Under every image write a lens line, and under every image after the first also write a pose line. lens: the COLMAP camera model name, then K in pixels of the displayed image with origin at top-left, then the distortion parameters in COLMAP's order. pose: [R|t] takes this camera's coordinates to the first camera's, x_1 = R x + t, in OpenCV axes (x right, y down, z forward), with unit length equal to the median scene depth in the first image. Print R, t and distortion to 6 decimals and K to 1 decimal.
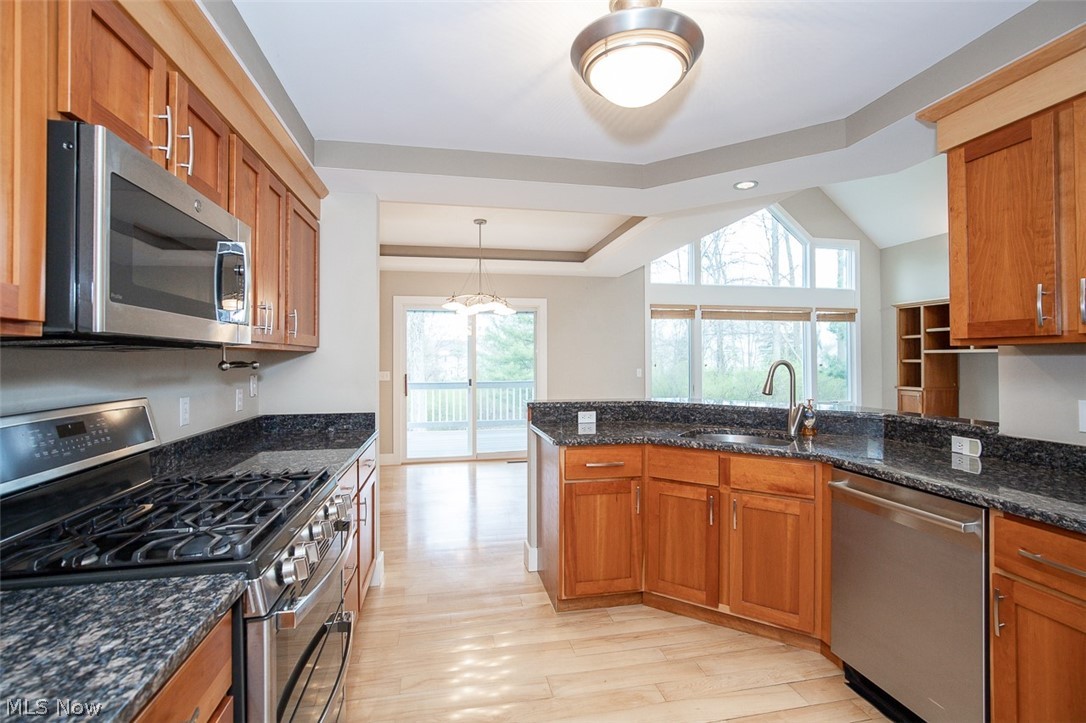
lens RADIAL K [[503.0, 0, 506.9], [0, 503.0, 360.0], [0, 0, 1]] dist [-0.013896, 0.002192]
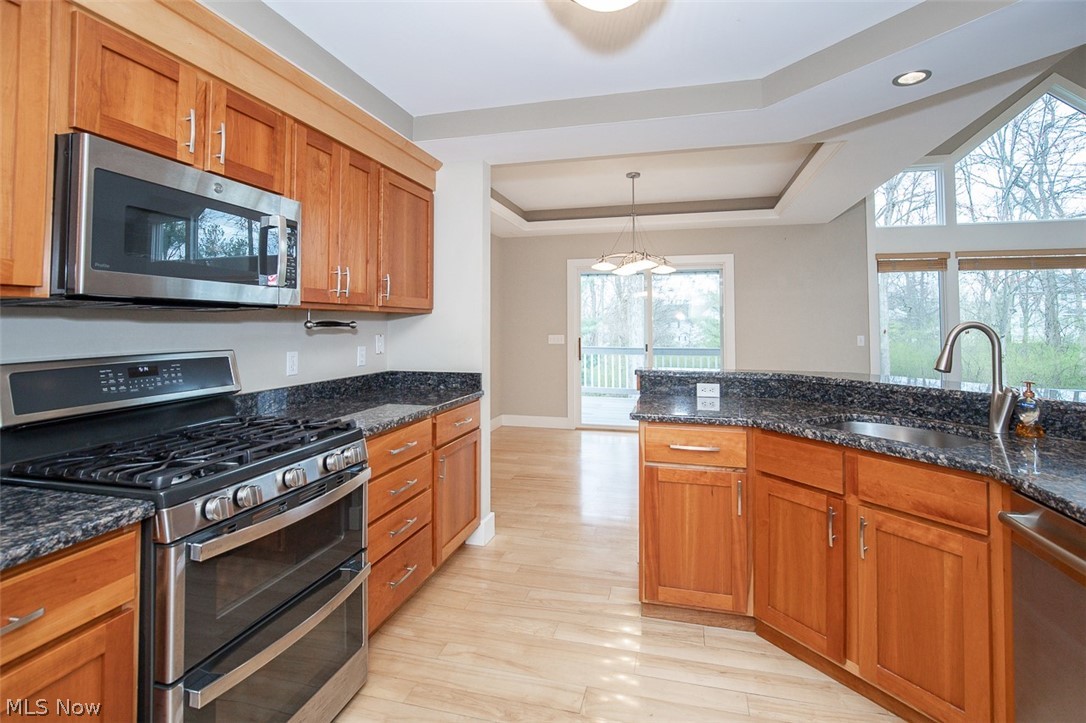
lens RADIAL K [[503.0, 0, 513.9], [0, 503.0, 311.9], [0, 0, 1]] dist [-0.013896, 0.002192]
pose [[0.902993, -0.007173, -0.429596, 0.280373], [-0.004361, 0.999656, -0.025857, 0.007463], [0.429634, 0.025222, 0.902651, 0.125935]]
